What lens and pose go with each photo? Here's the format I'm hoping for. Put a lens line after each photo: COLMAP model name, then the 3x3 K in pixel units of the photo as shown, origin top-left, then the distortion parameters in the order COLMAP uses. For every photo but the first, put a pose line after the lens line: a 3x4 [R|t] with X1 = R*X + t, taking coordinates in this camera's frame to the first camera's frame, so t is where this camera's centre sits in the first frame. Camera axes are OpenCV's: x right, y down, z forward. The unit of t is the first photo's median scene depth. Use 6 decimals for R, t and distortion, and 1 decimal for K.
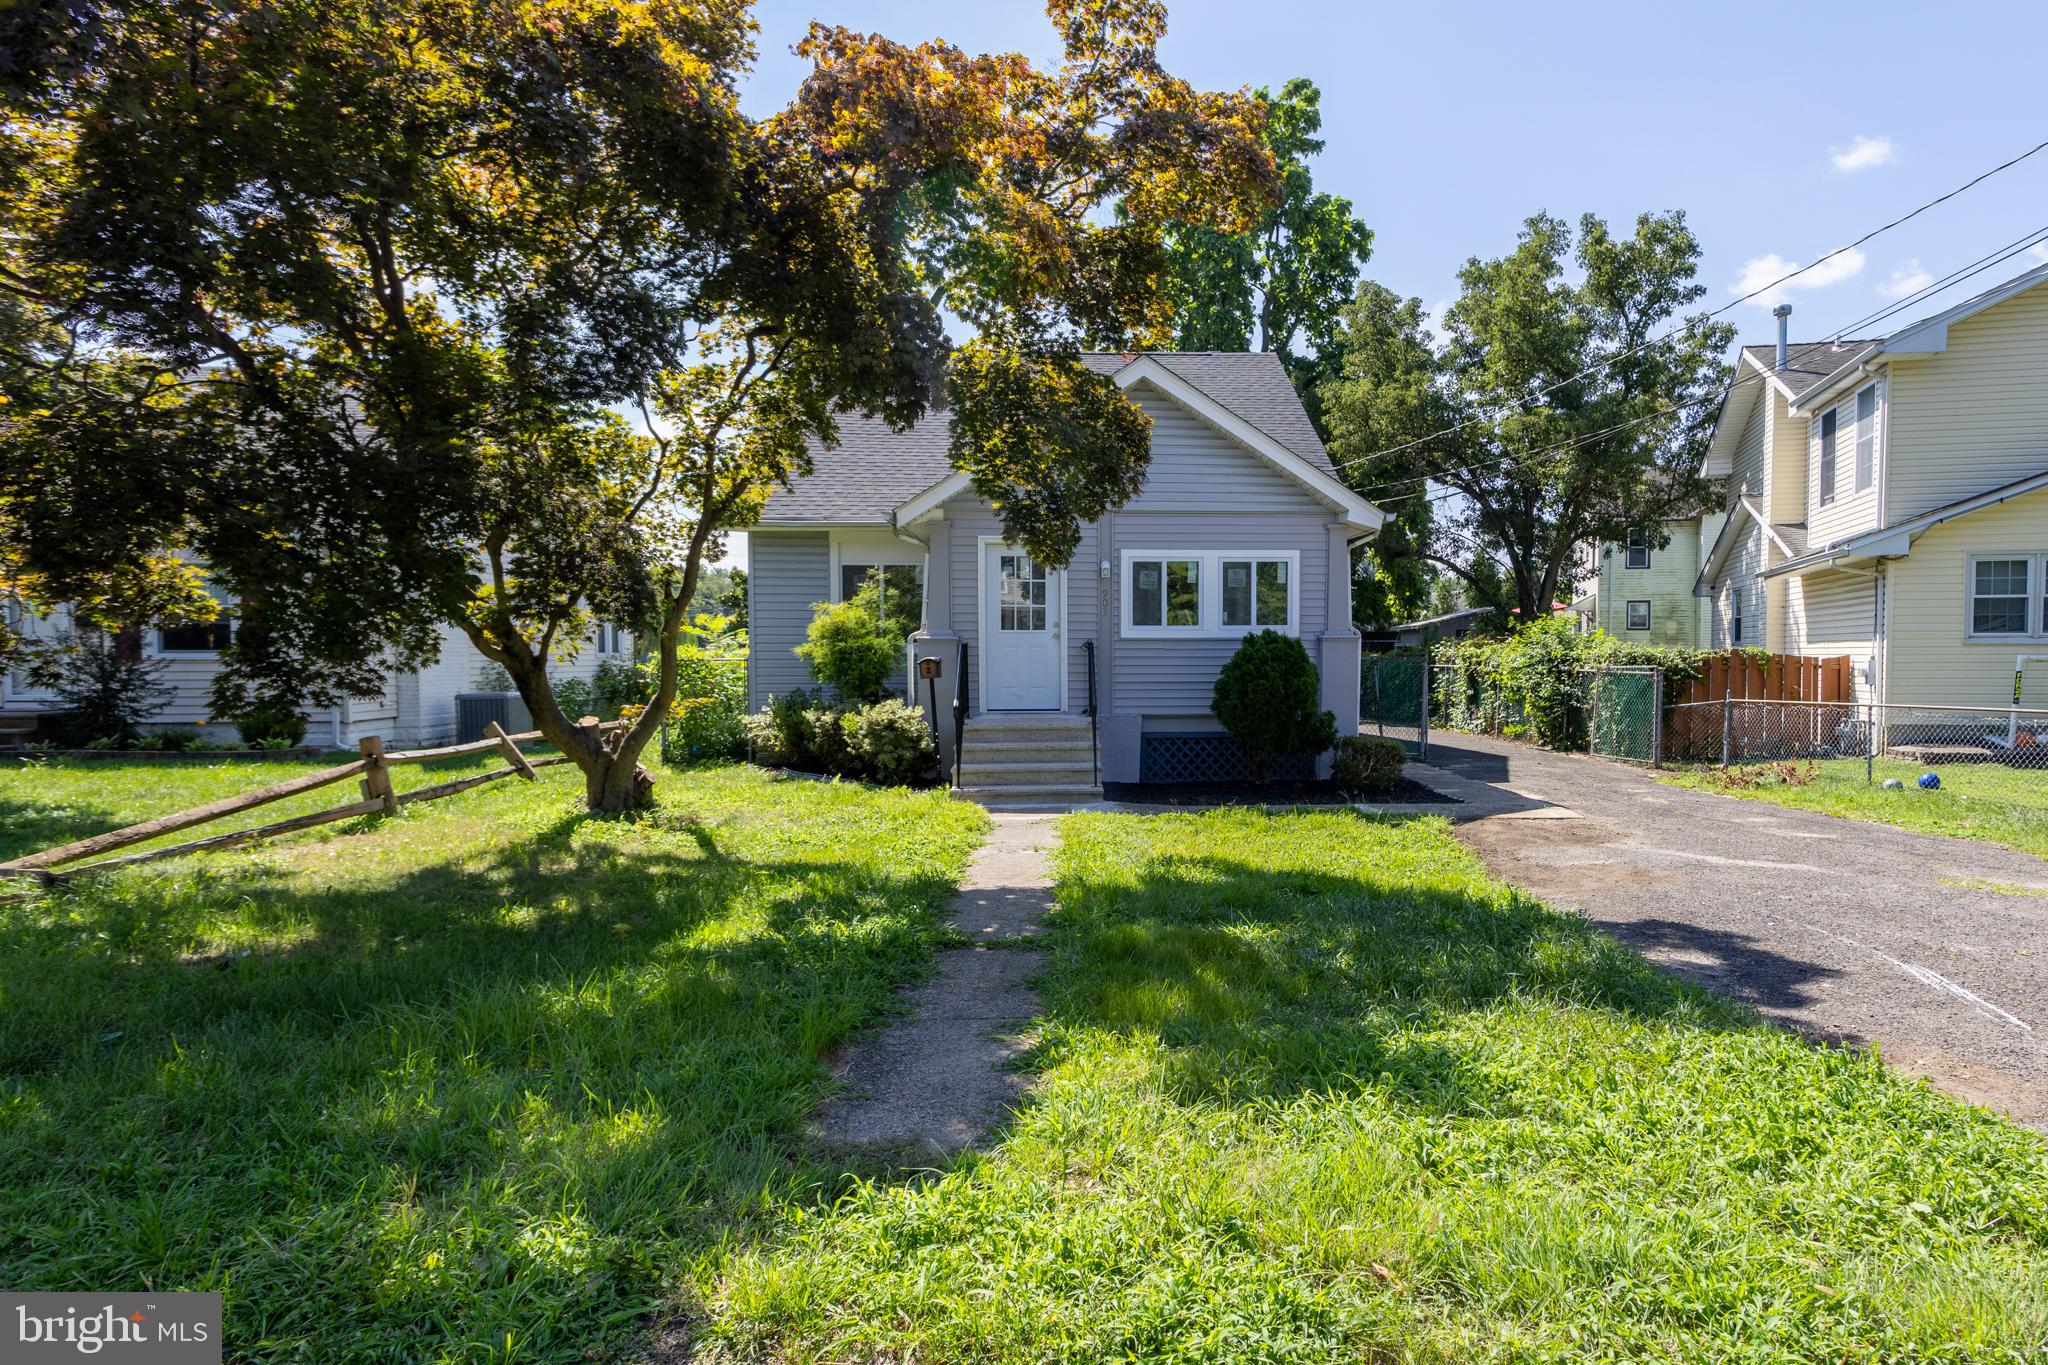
lens RADIAL K [[960.4, 0, 1023.6], [0, 960.4, 676.6], [0, 0, 1]] dist [-0.003854, 0.000959]
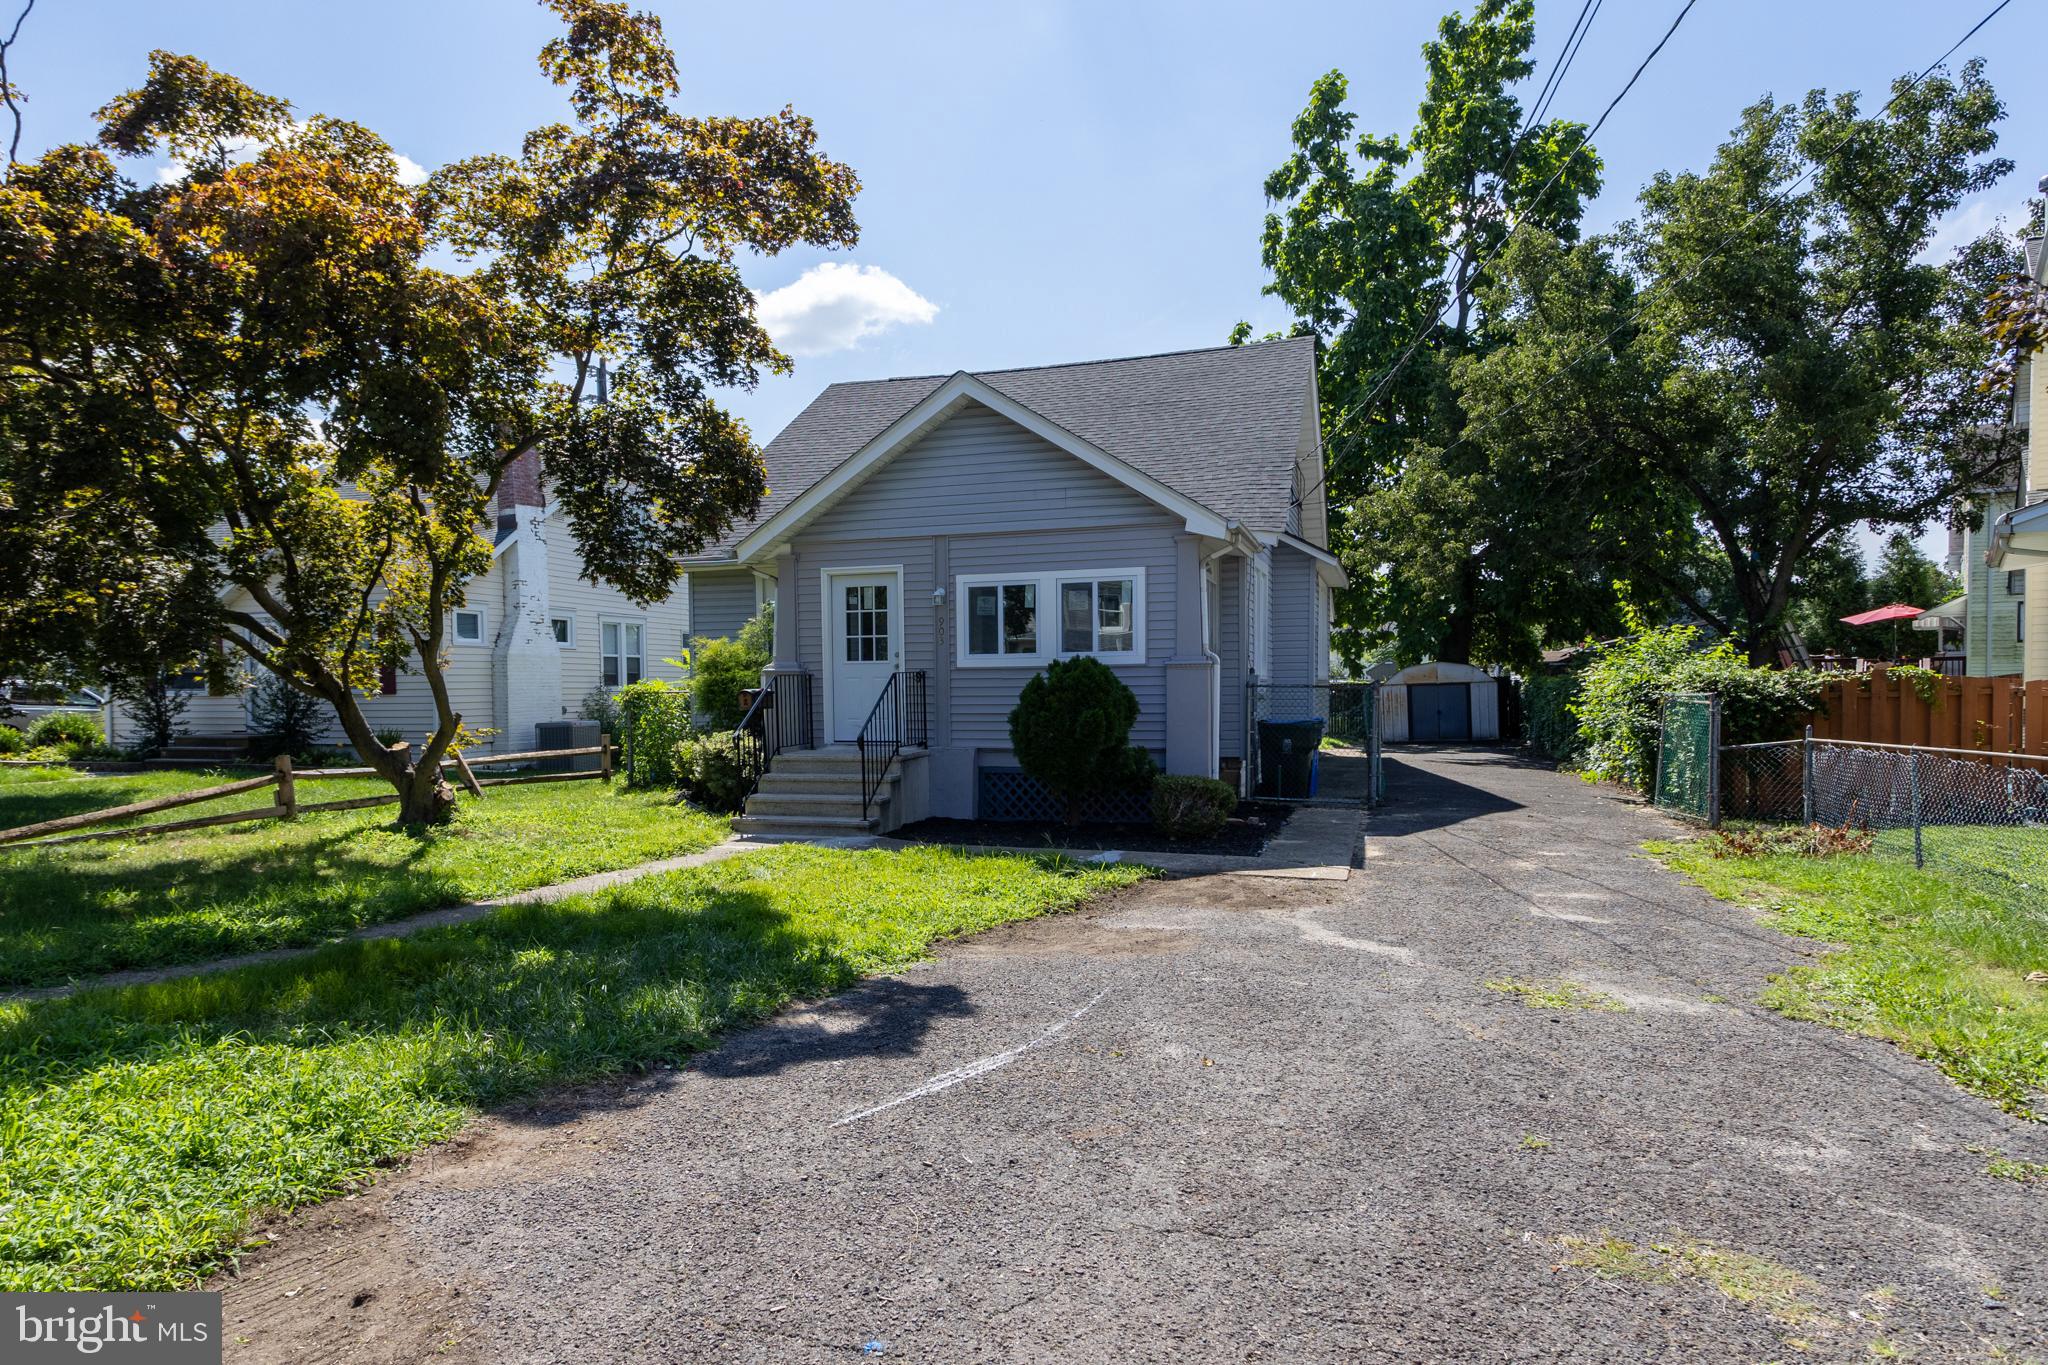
lens RADIAL K [[1014.7, 0, 1019.6], [0, 1014.7, 695.5], [0, 0, 1]] dist [0.002431, 0.000741]
pose [[0.939409, -0.003686, -0.342777, 0.506231], [0.000246, 0.999949, -0.010078, -0.001681], [0.342797, 0.009383, 0.939363, 0.069929]]
